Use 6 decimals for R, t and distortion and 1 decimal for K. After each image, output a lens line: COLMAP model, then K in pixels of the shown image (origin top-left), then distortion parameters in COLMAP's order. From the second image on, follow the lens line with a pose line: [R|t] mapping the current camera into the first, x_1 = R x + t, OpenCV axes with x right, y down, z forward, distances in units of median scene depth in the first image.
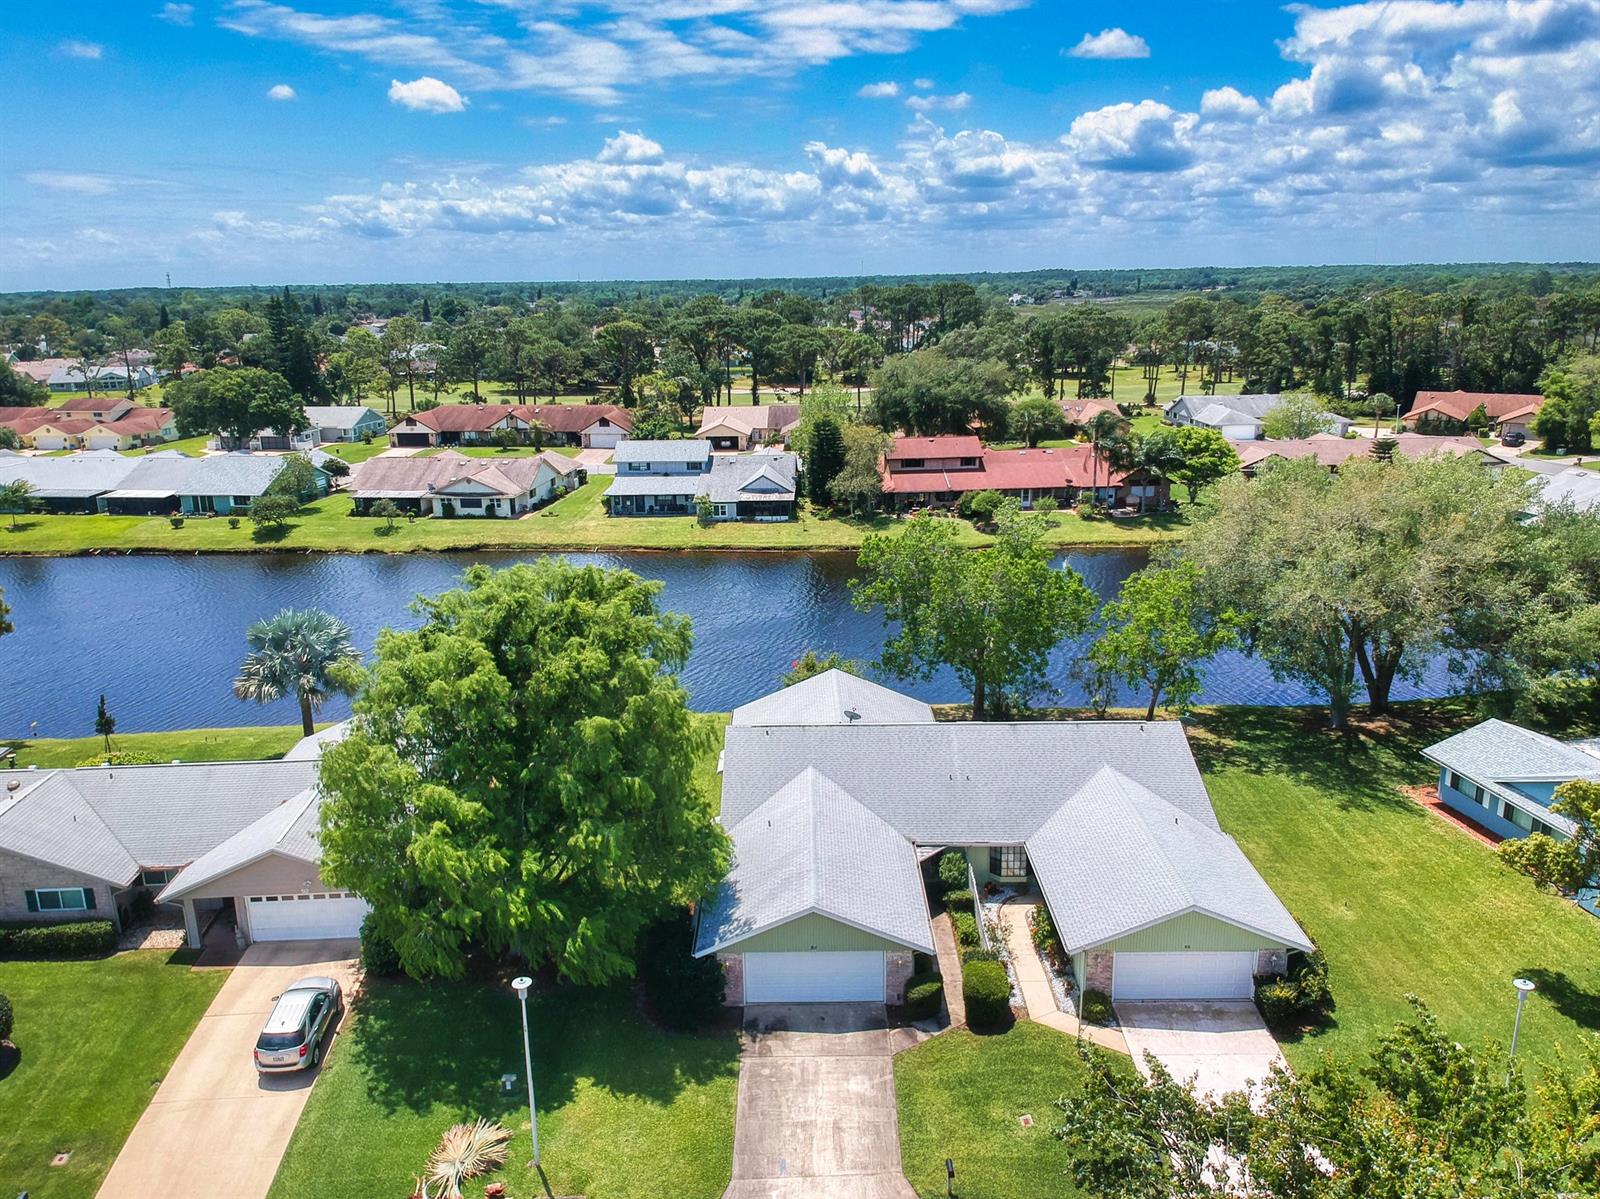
lens RADIAL K [[1226.8, 0, 804.0], [0, 1226.8, 627.4], [0, 0, 1]] dist [0.070304, -0.133371]
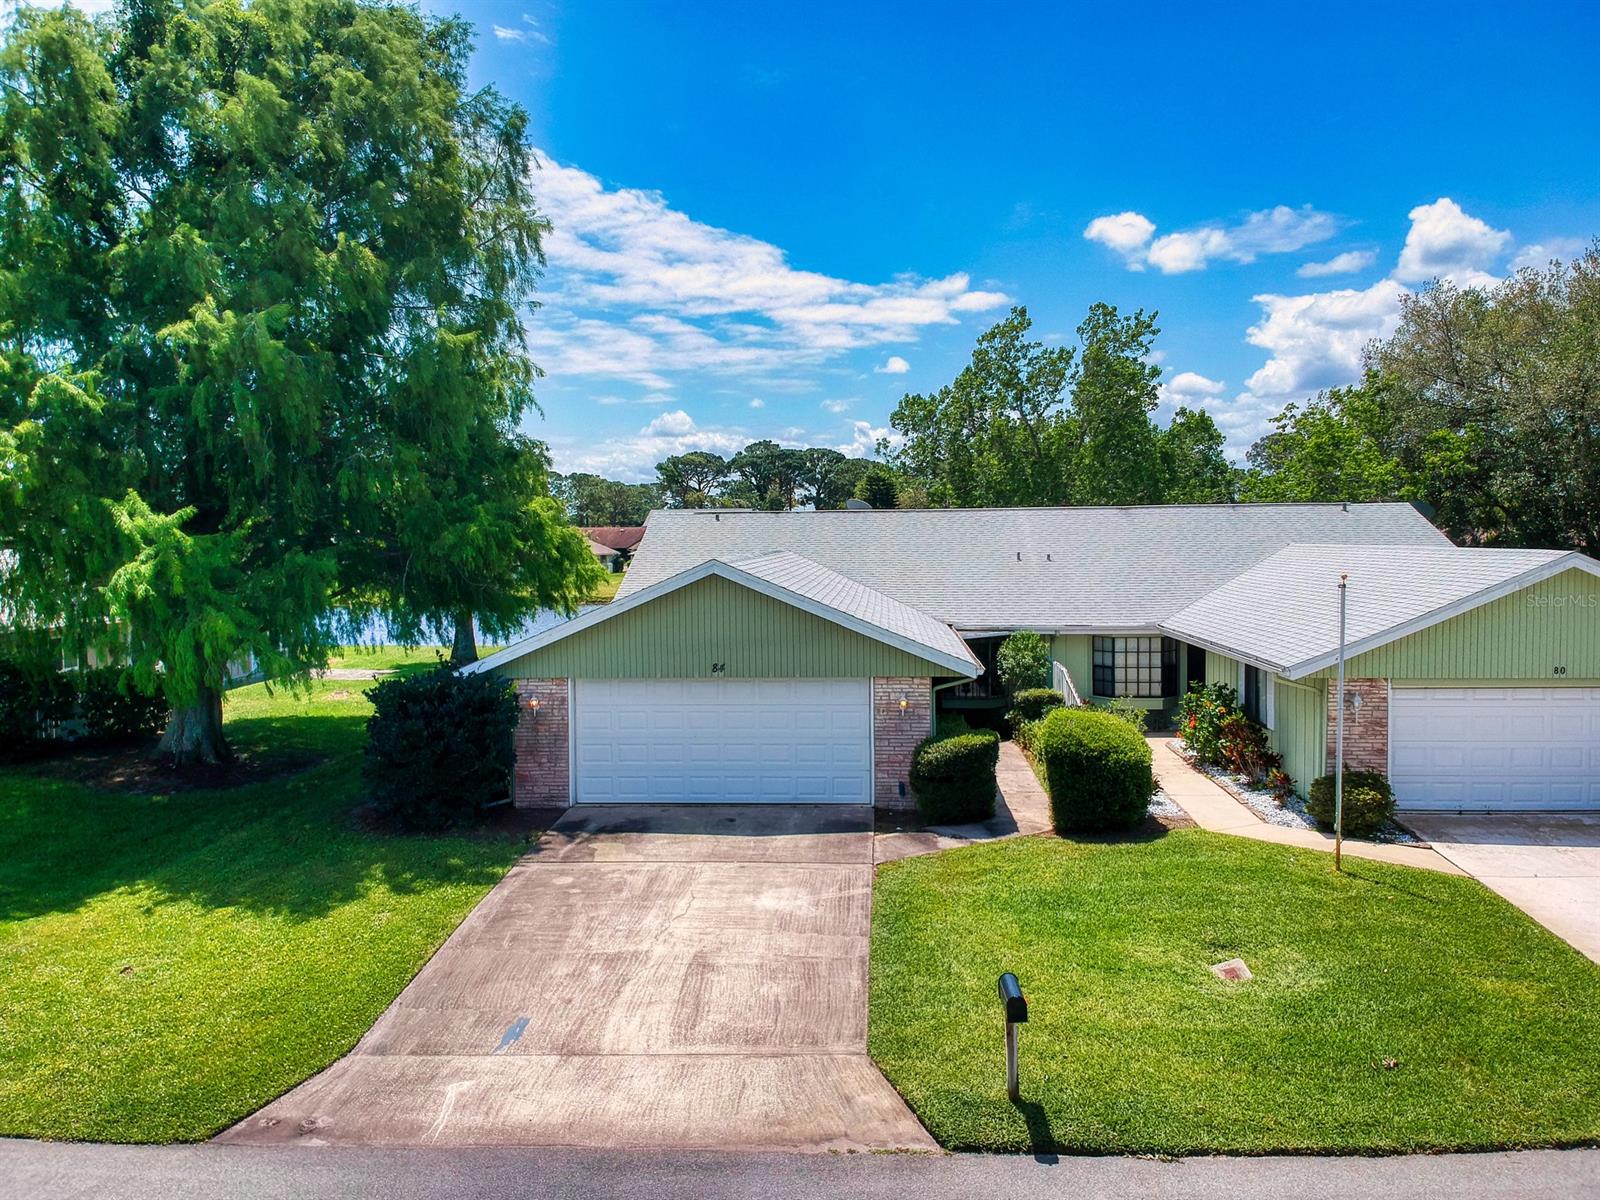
lens RADIAL K [[1181.1, 0, 800.0], [0, 1181.1, 600.0], [0, 0, 1]] dist [0.076717, -0.142378]
pose [[0.997478, 0.005992, -0.070723, 0.046315], [-0.020812, 0.977322, -0.210735, 0.216494], [0.067857, 0.211676, 0.974981, 0.371008]]
